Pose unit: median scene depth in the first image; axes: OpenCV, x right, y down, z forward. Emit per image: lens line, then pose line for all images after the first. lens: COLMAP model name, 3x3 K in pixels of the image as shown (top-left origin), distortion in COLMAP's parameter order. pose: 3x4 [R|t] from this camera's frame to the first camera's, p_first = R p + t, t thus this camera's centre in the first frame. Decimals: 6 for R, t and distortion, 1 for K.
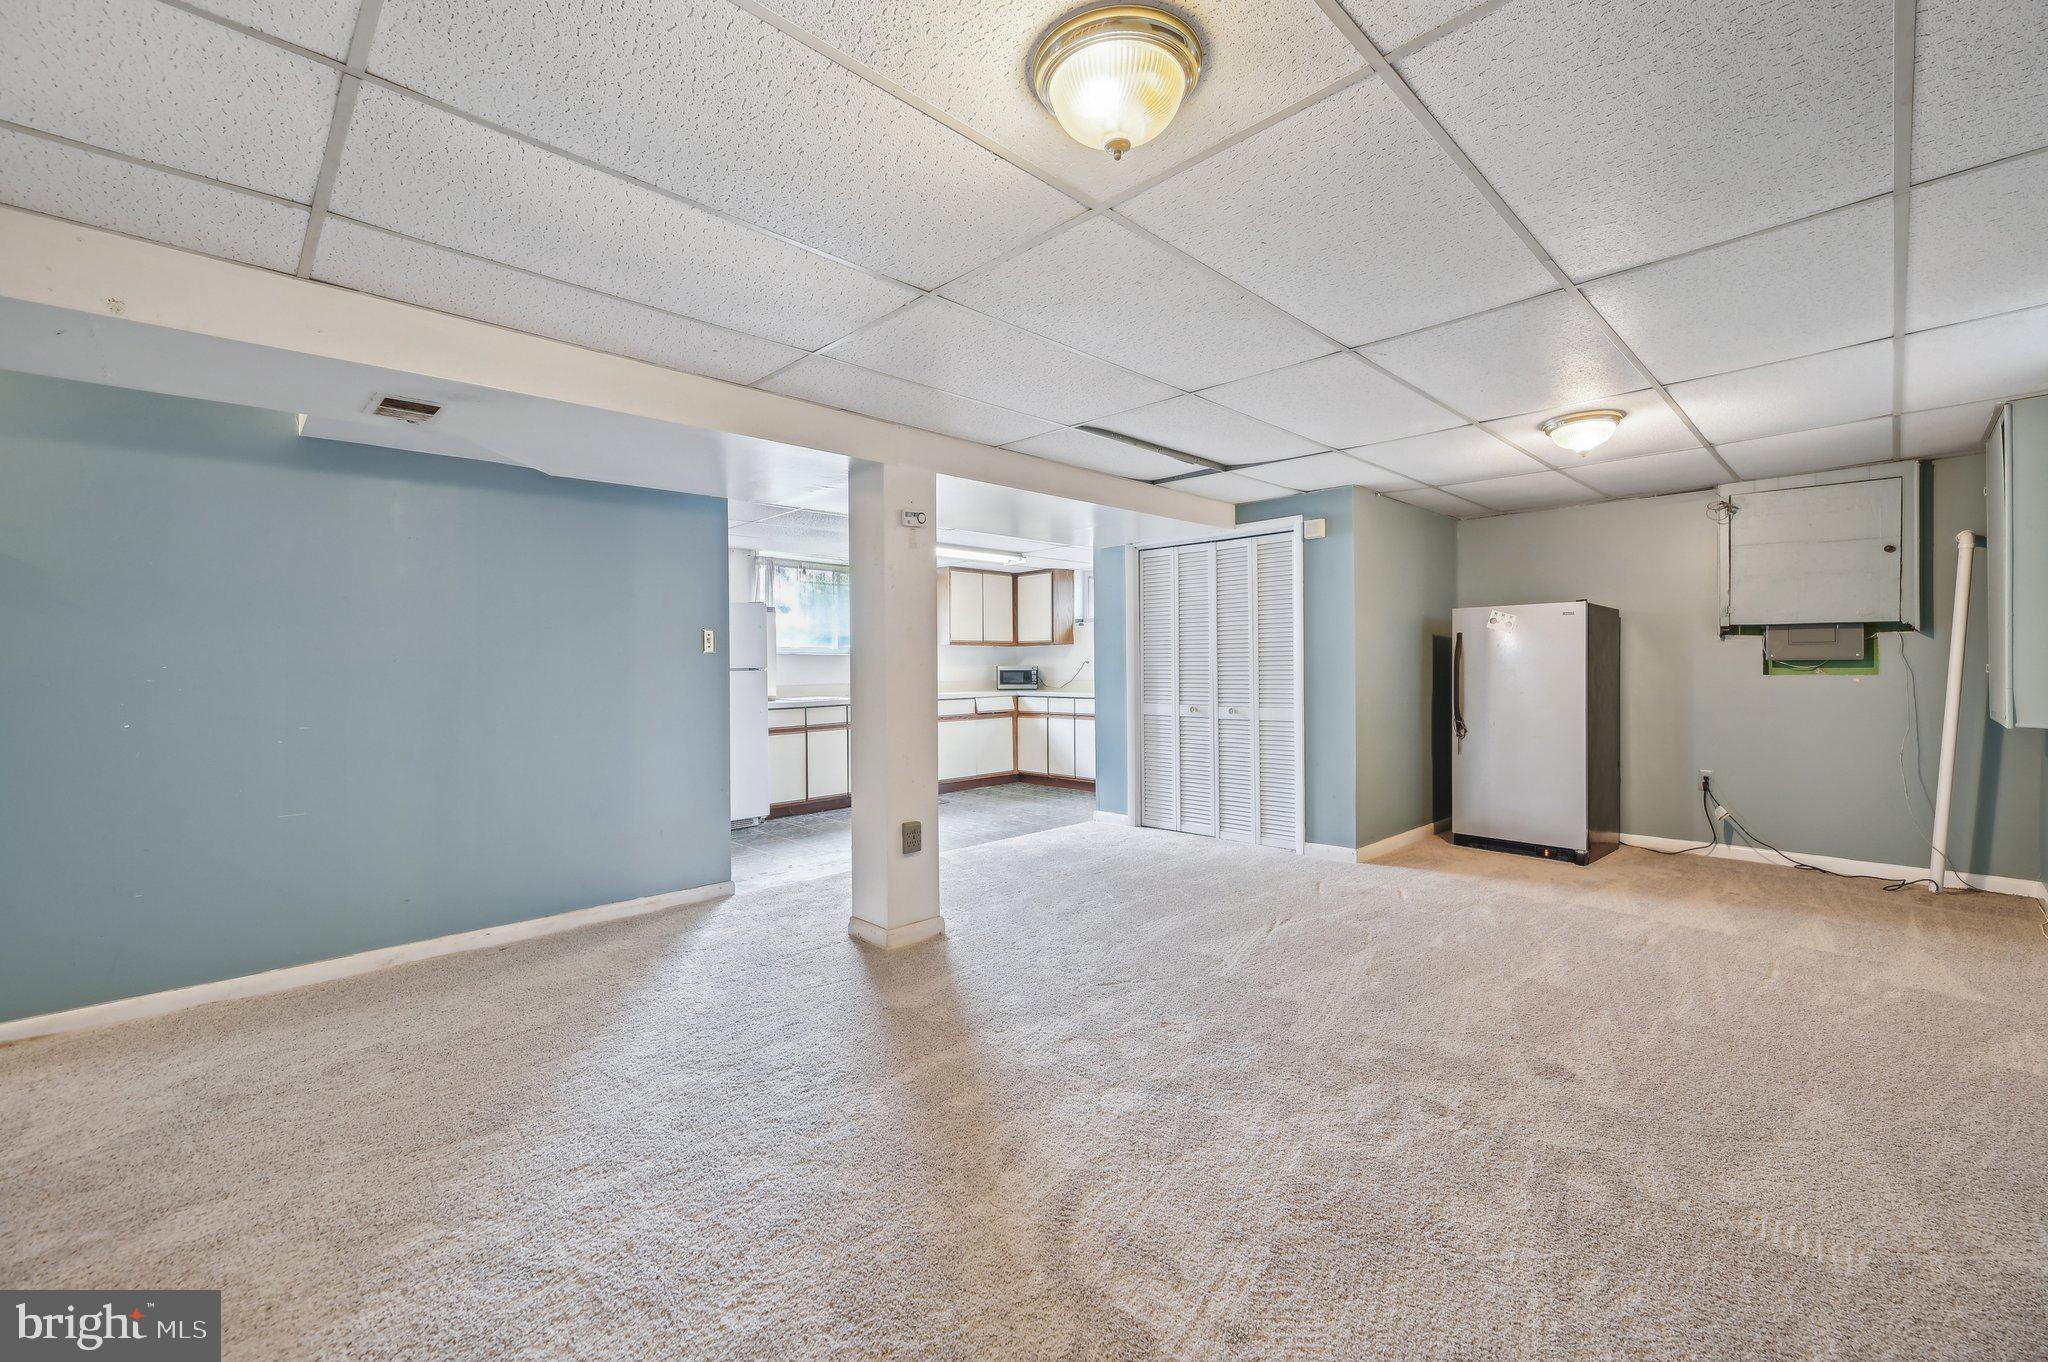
lens RADIAL K [[844.5, 0, 1017.5], [0, 844.5, 673.8], [0, 0, 1]] dist [0.009762, 0.000099]
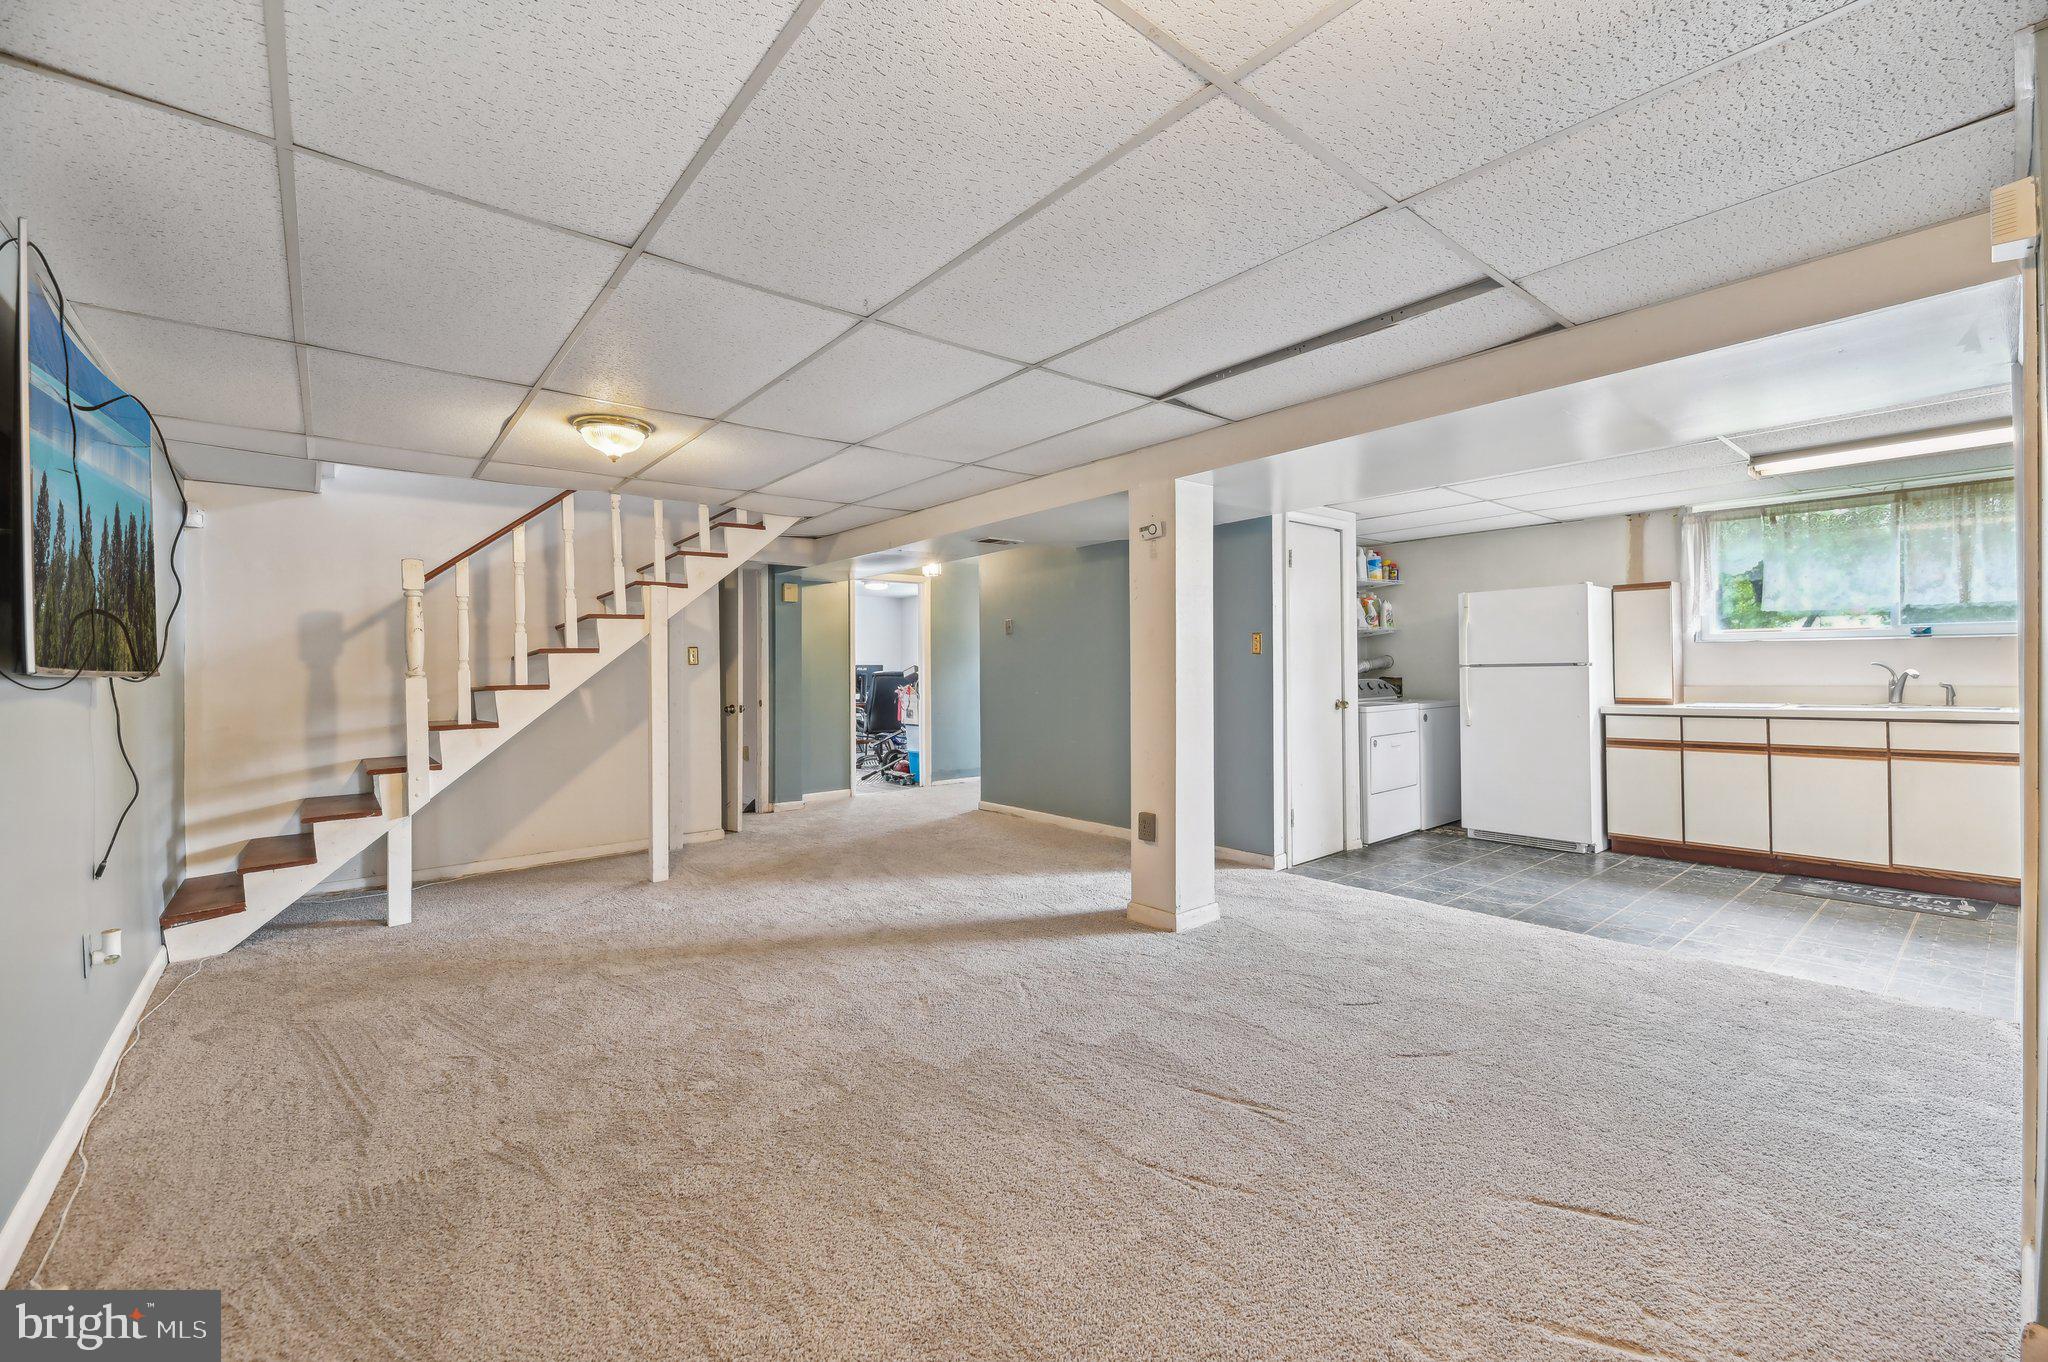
lens RADIAL K [[844.5, 0, 1017.0], [0, 844.5, 683.7], [0, 0, 1]] dist [0.009762, 0.000099]
pose [[-0.040039, 0.006013, -0.999180, 0.808845], [0.012007, 0.999913, 0.005537, 0.001725], [0.999126, -0.011776, -0.040107, 0.731831]]
